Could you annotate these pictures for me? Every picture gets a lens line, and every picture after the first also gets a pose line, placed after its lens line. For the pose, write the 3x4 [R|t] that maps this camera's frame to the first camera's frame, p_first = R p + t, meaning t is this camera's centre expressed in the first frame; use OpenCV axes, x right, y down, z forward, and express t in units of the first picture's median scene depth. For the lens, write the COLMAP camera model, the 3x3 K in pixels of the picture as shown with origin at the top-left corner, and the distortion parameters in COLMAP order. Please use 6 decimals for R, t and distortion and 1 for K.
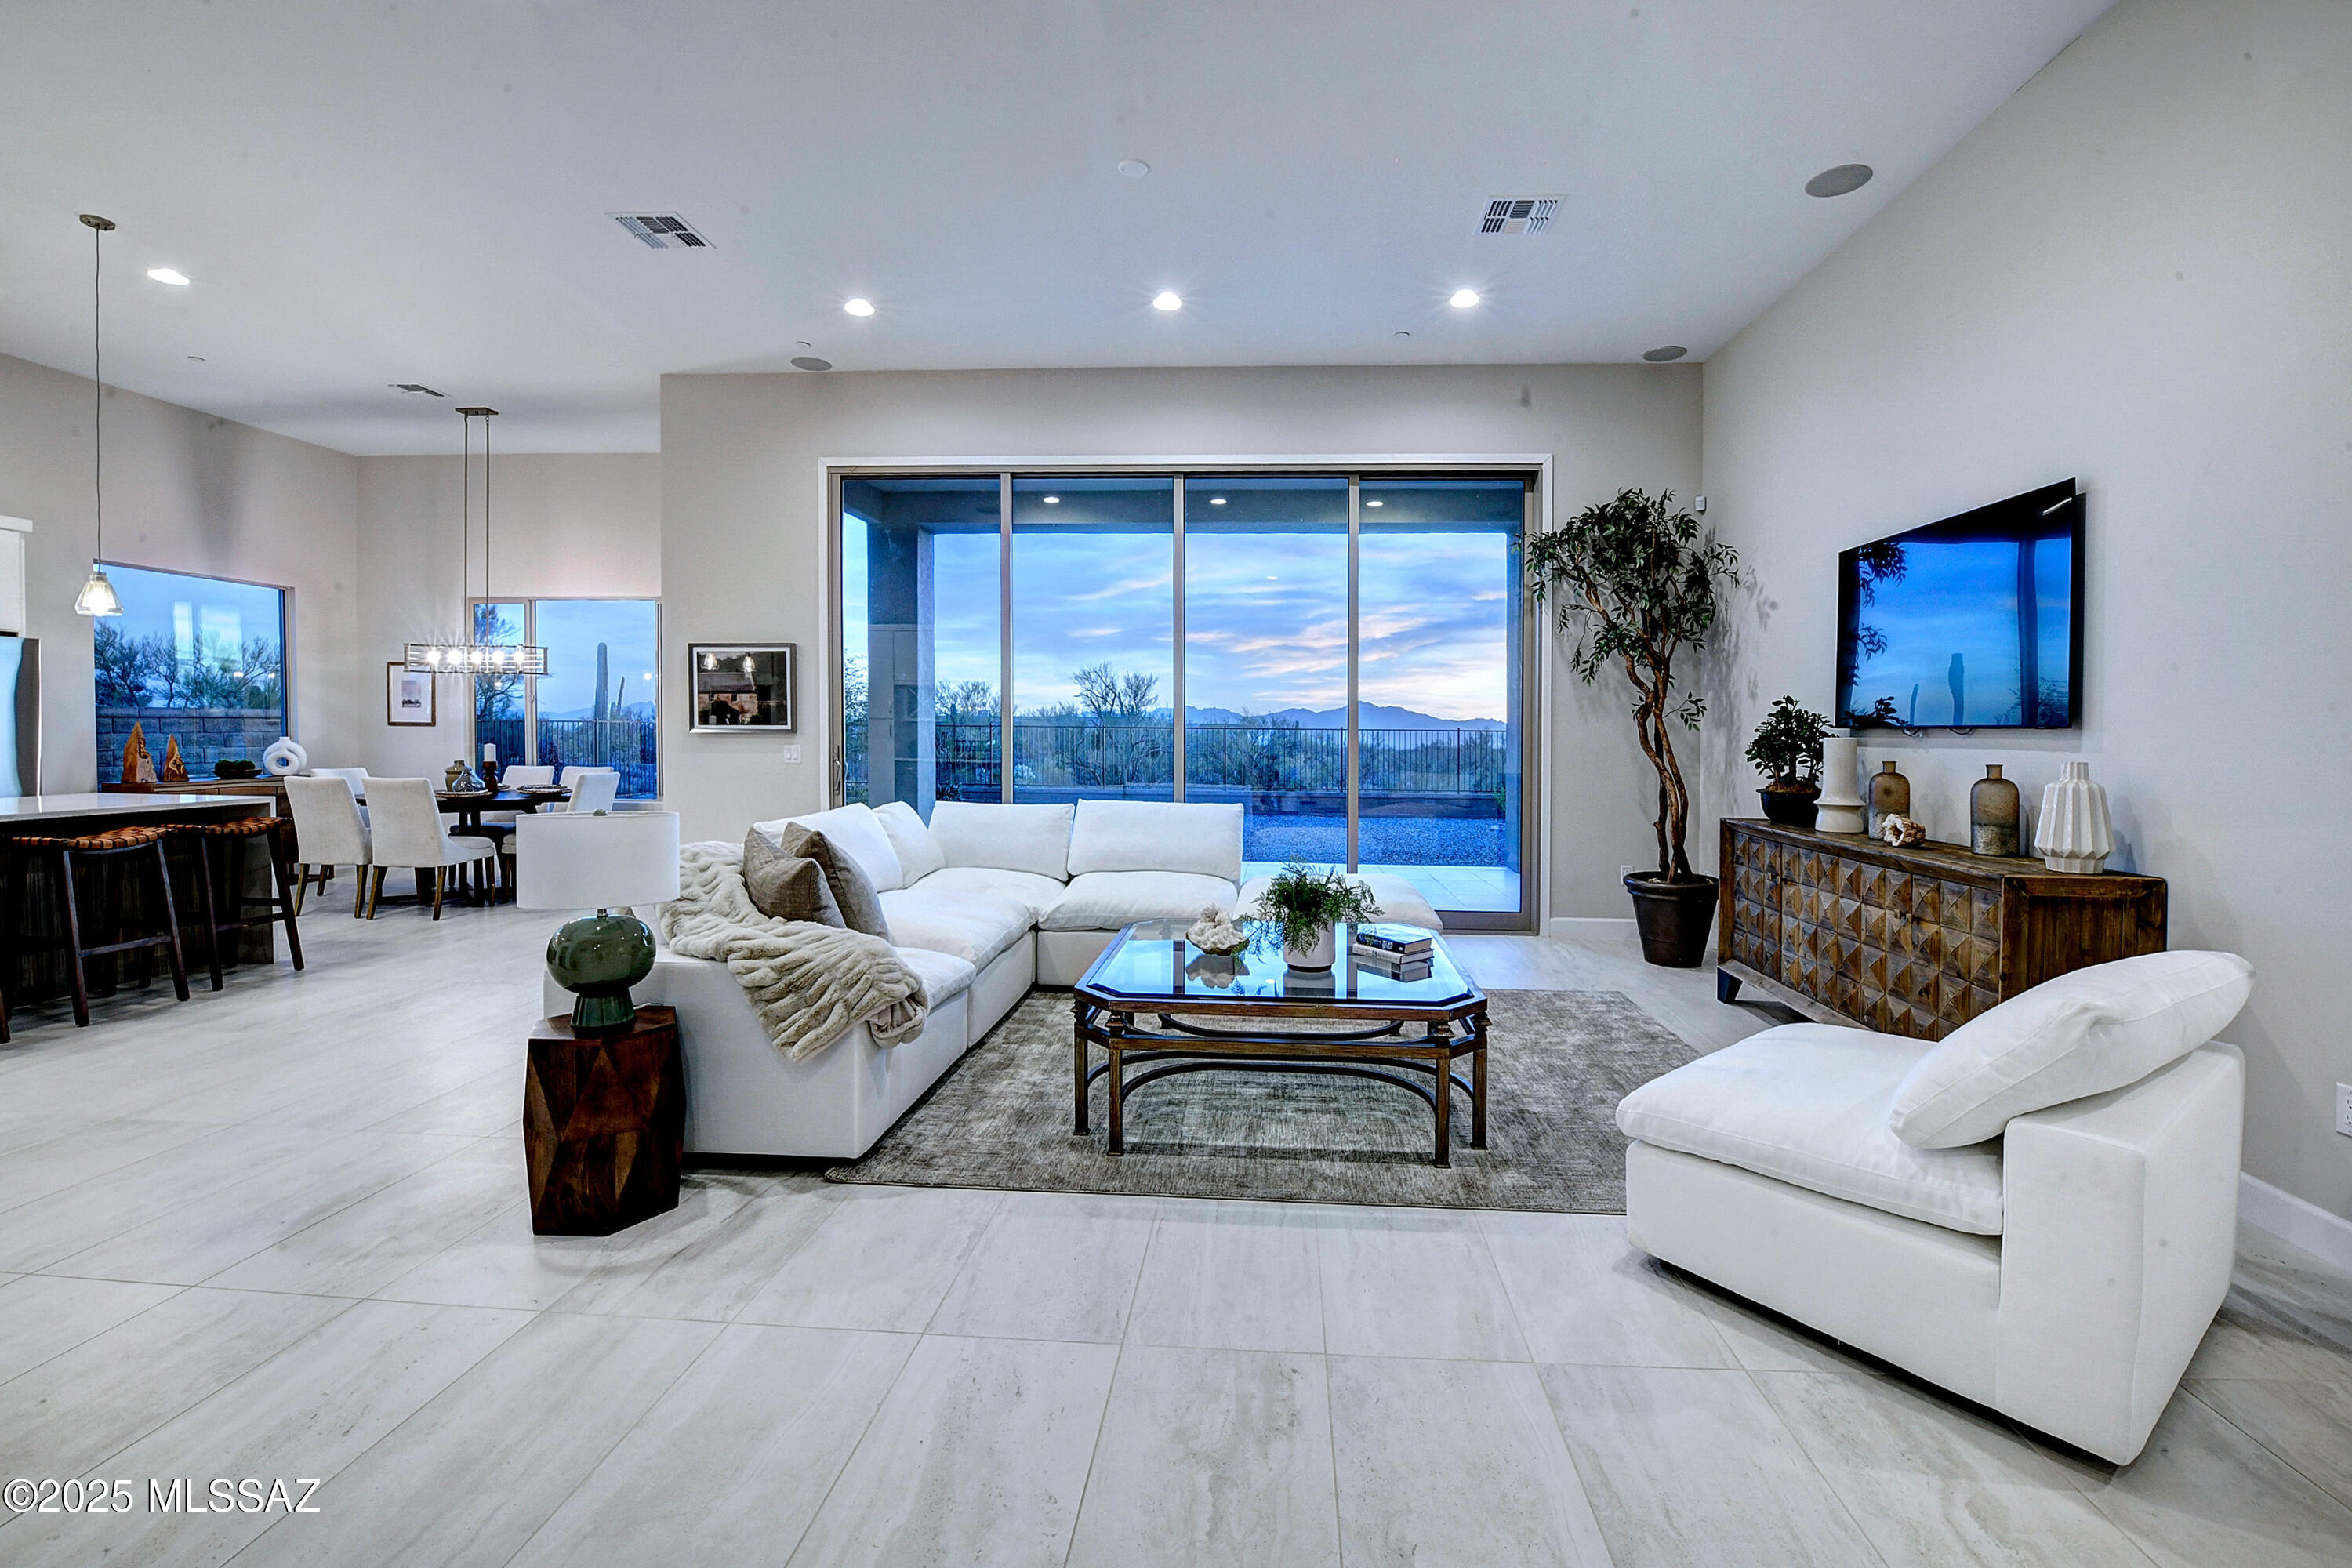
lens RADIAL K [[1027.0, 0, 1233.2], [0, 1027.0, 753.3], [0, 0, 1]] dist [-0.019309, -0.003769]
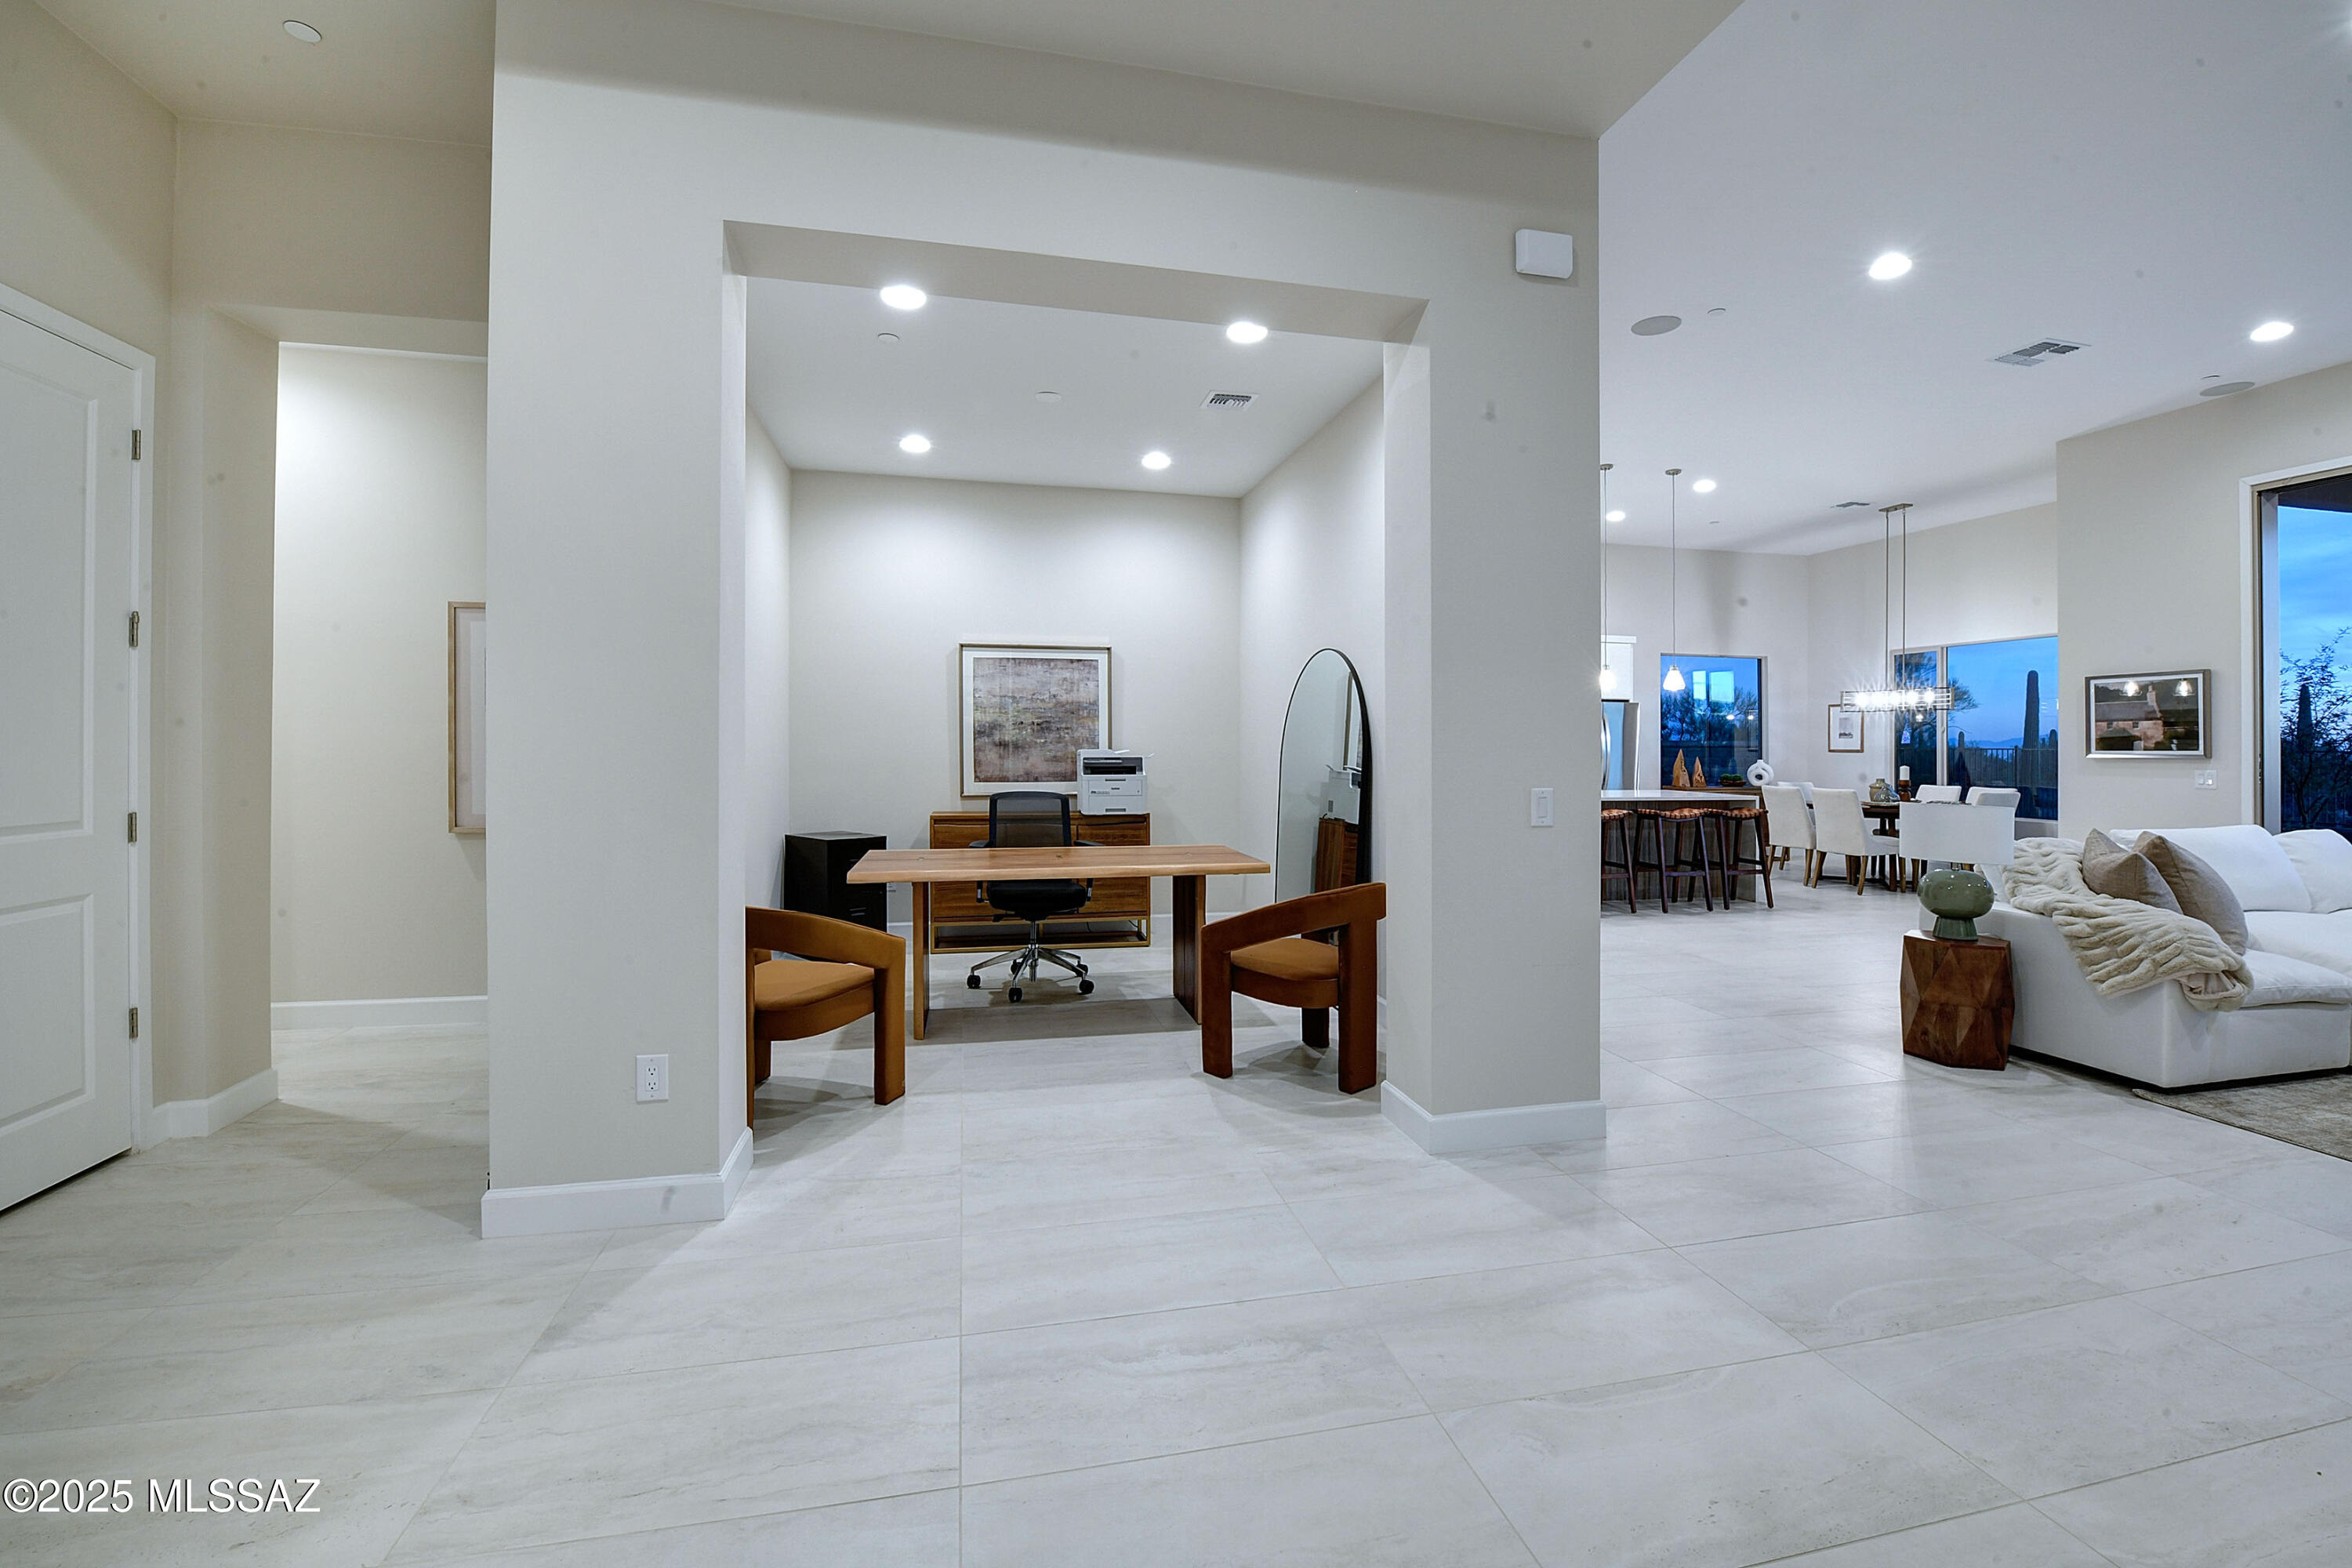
lens RADIAL K [[954.7, 0, 1167.0], [0, 954.7, 746.3], [0, 0, 1]] dist [-0.015746, -0.000220]
pose [[0.262083, -0.007597, -0.965015, 0.244816], [-0.027011, 0.999520, -0.015204, 0.012755], [0.964667, 0.030051, 0.261752, -0.292676]]
